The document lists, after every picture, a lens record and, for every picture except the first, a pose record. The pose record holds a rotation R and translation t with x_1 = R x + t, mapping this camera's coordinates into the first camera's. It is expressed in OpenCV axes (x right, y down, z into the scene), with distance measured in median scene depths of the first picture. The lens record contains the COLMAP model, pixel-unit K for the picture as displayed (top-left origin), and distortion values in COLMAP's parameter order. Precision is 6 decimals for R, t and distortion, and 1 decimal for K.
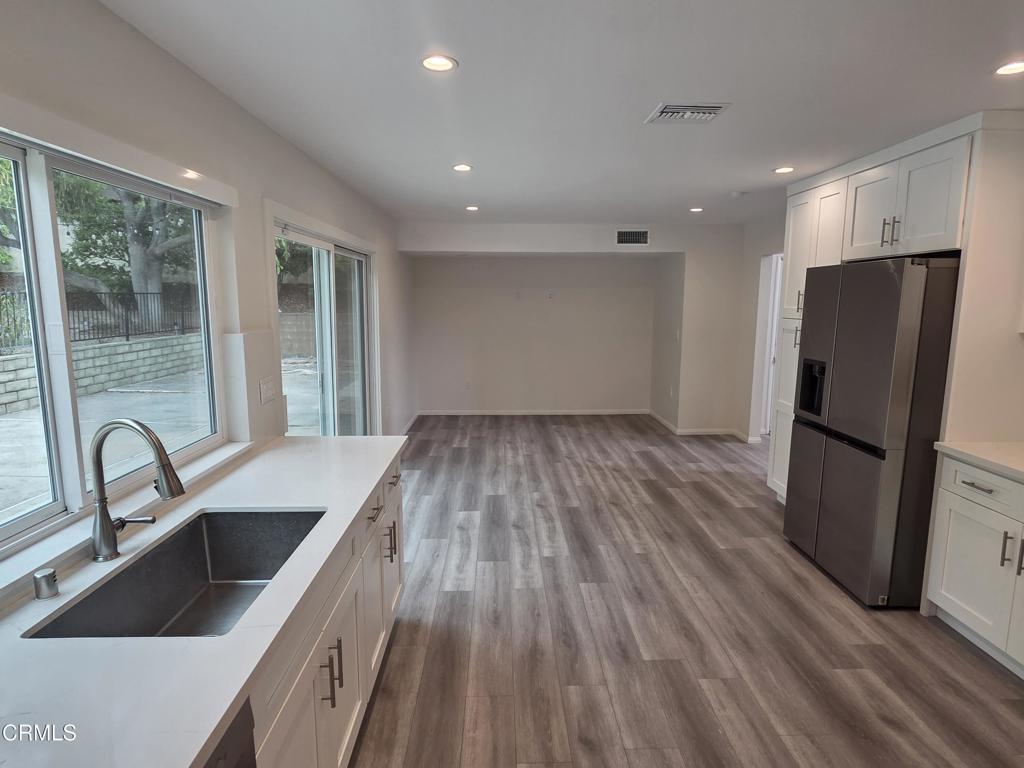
lens RADIAL K [[579.1, 0, 519.8], [0, 579.1, 388.0], [0, 0, 1]] dist [0.002757, -0.002414]
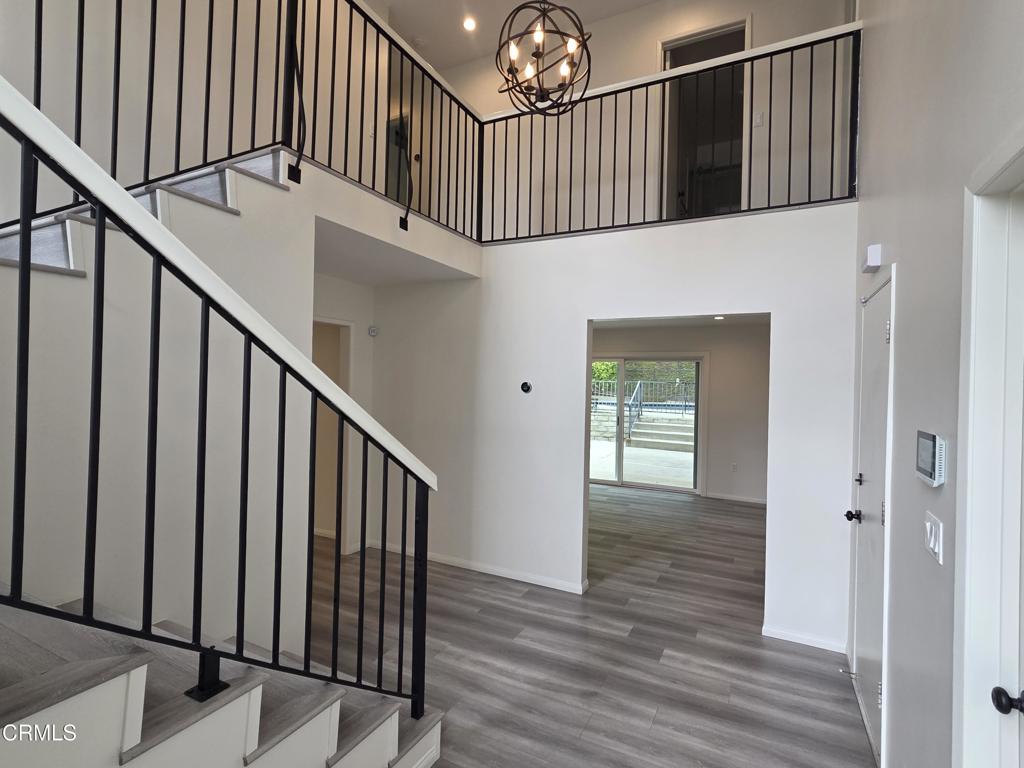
lens RADIAL K [[508.9, 0, 515.2], [0, 508.9, 381.3], [0, 0, 1]] dist [0.003949, -0.001046]
pose [[-0.487827, -0.017098, -0.872773, 1.694942], [-0.154665, 0.985683, 0.067139, -0.252921], [0.859129, 0.167740, -0.483488, 1.712668]]
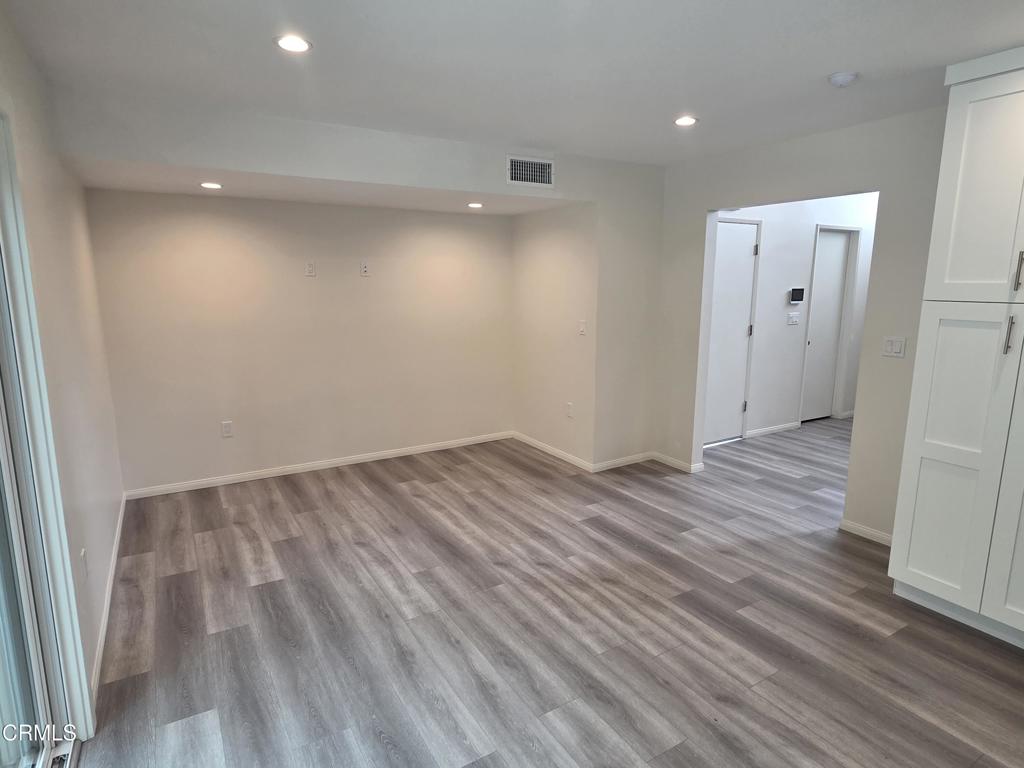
lens RADIAL K [[579.1, 0, 513.2], [0, 579.1, 385.0], [0, 0, 1]] dist [0.002757, -0.002414]
pose [[0.873433, -0.092428, 0.478092, -0.235599], [0.078793, 0.995708, 0.048547, -0.114984], [-0.480527, -0.004732, 0.876967, 0.811861]]
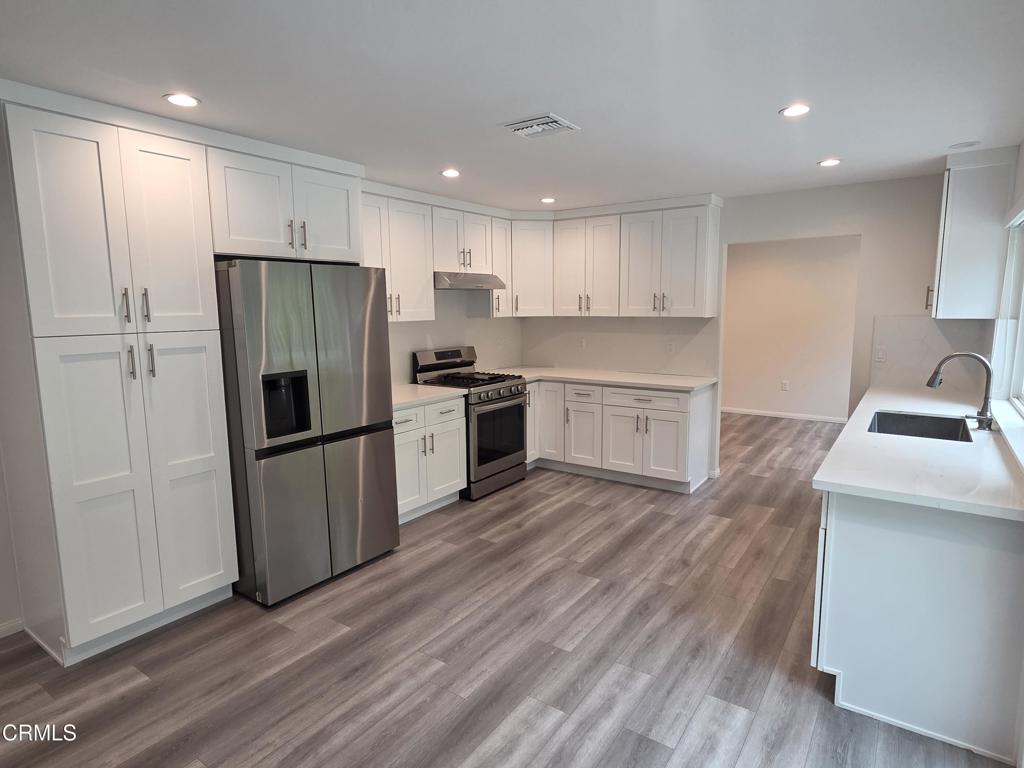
lens RADIAL K [[579.1, 0, 517.8], [0, 579.1, 373.2], [0, 0, 1]] dist [0.002757, -0.002414]
pose [[-0.803035, -0.061786, 0.592720, -0.255089], [0.101982, 0.965690, 0.238834, -0.203533], [-0.587141, 0.252239, -0.769182, 1.377879]]
